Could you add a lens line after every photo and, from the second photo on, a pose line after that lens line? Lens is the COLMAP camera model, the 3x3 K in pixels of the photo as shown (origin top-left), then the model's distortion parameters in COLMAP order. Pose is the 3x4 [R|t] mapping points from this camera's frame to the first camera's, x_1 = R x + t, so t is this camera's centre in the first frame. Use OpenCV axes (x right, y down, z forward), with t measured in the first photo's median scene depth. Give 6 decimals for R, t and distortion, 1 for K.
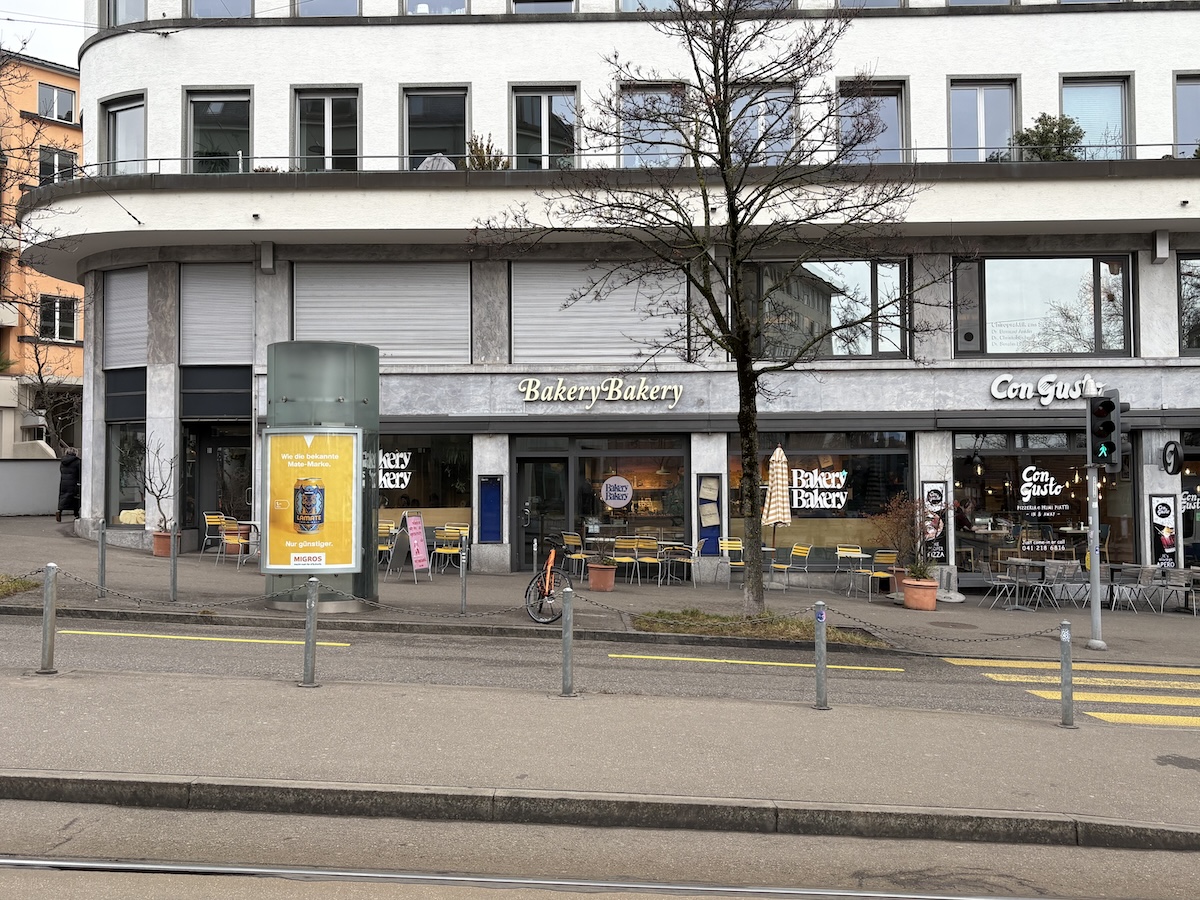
lens RADIAL K [[1190.3, 0, 596.6], [0, 1190.3, 450.4], [0, 0, 1]] dist [-0.001385, 0.000000]
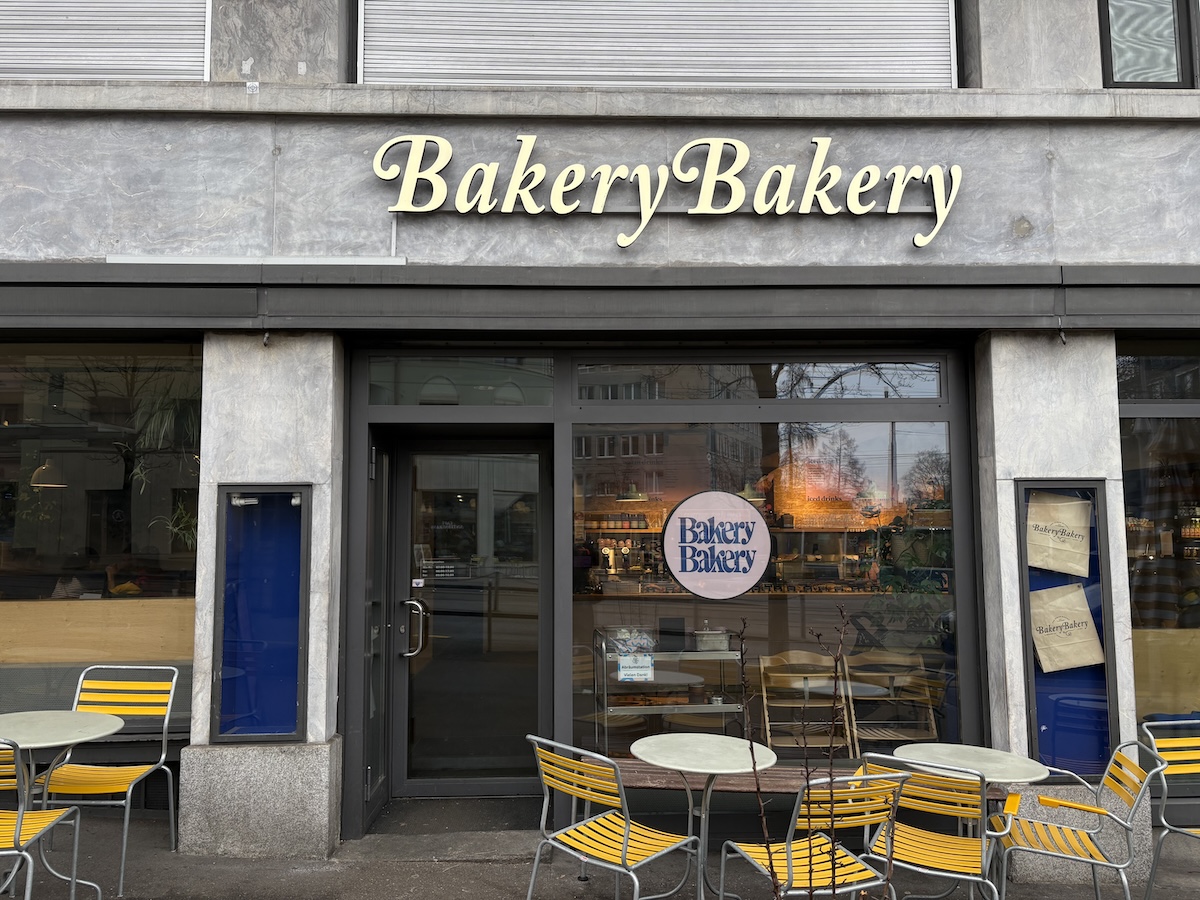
lens RADIAL K [[897.9, 0, 612.3], [0, 897.9, 449.9], [0, 0, 1]] dist [0.003709, 0.002252]
pose [[0.997662, 0.004024, 0.068229, -0.024305], [-0.000814, 0.998894, -0.047016, 0.022410], [-0.068343, 0.046851, 0.996561, 0.792575]]
